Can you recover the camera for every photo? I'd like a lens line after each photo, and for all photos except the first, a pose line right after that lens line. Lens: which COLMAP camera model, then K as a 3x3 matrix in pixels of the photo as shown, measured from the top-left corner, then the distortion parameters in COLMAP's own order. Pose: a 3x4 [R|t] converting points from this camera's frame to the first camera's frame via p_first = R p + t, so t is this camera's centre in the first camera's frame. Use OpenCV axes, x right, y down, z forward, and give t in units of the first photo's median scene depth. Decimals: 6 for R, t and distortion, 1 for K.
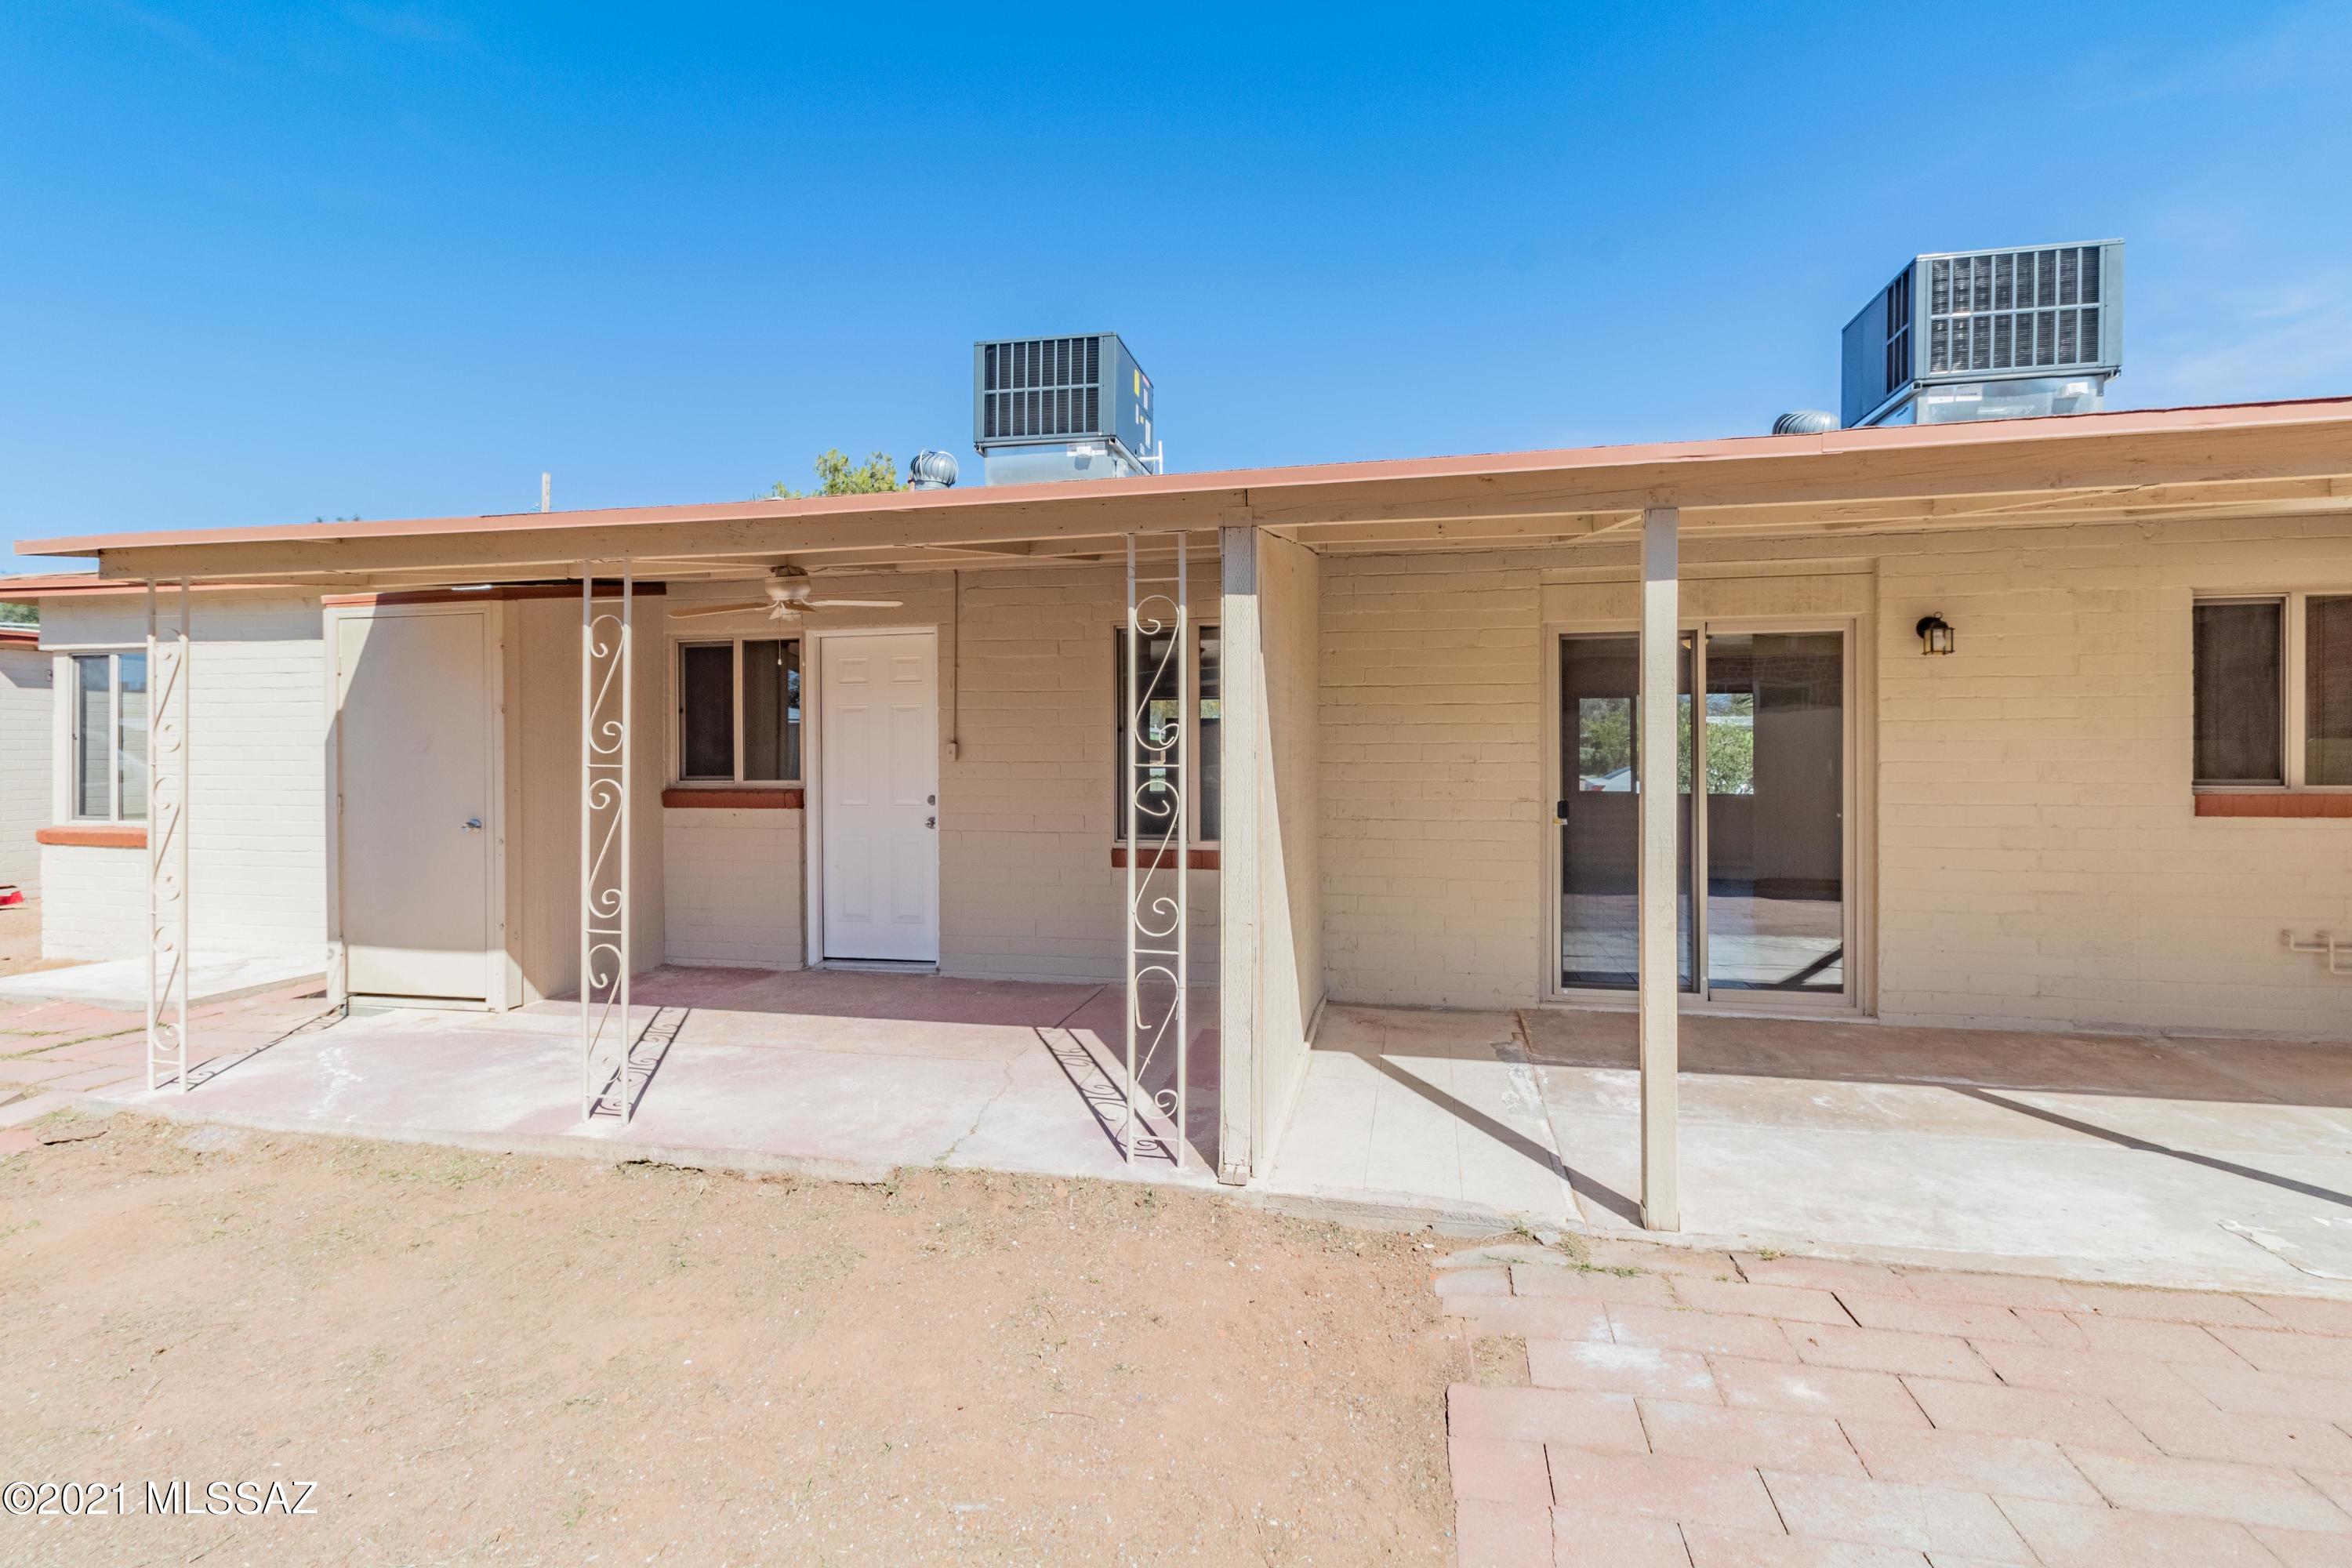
lens RADIAL K [[1078.8, 0, 1185.2], [0, 1078.8, 759.3], [0, 0, 1]] dist [0.001917, -0.000510]
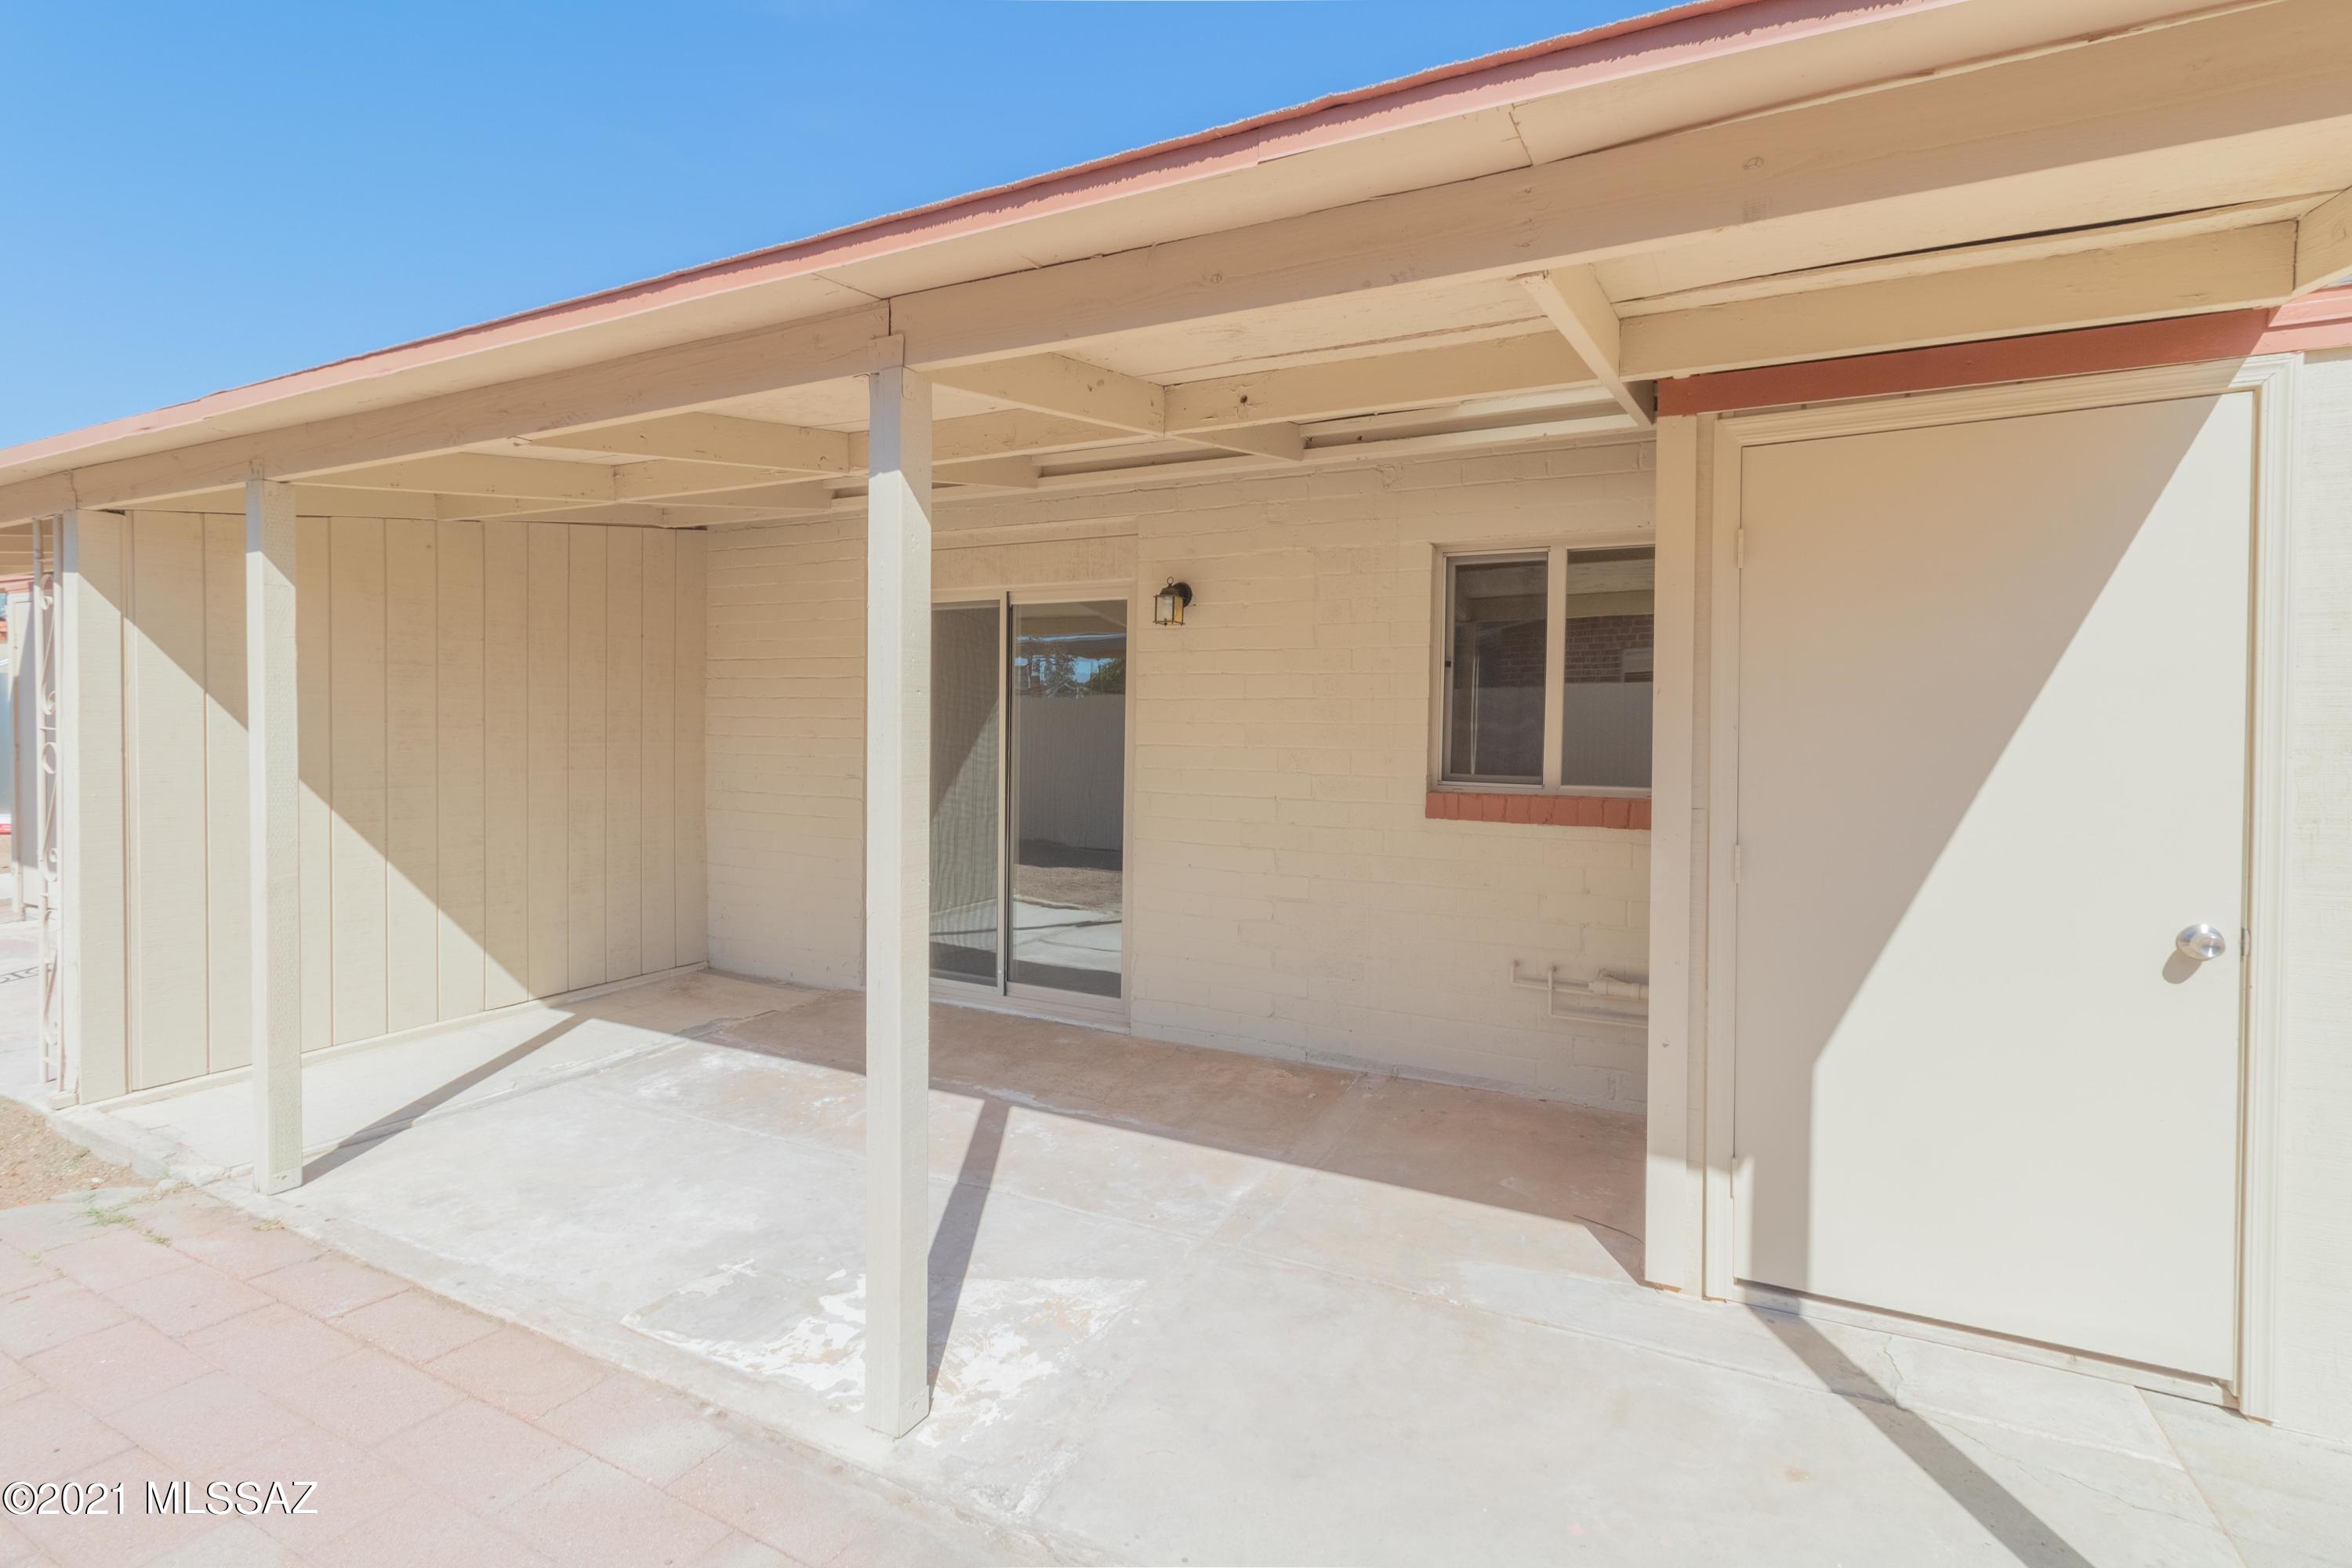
lens RADIAL K [[1078.8, 0, 1185.2], [0, 1078.8, 759.3], [0, 0, 1]] dist [0.001917, -0.000510]
pose [[0.969542, 0.025913, -0.243550, 0.962261], [-0.020636, 0.999494, 0.024192, -0.008696], [0.244054, -0.018430, 0.969587, 0.147542]]
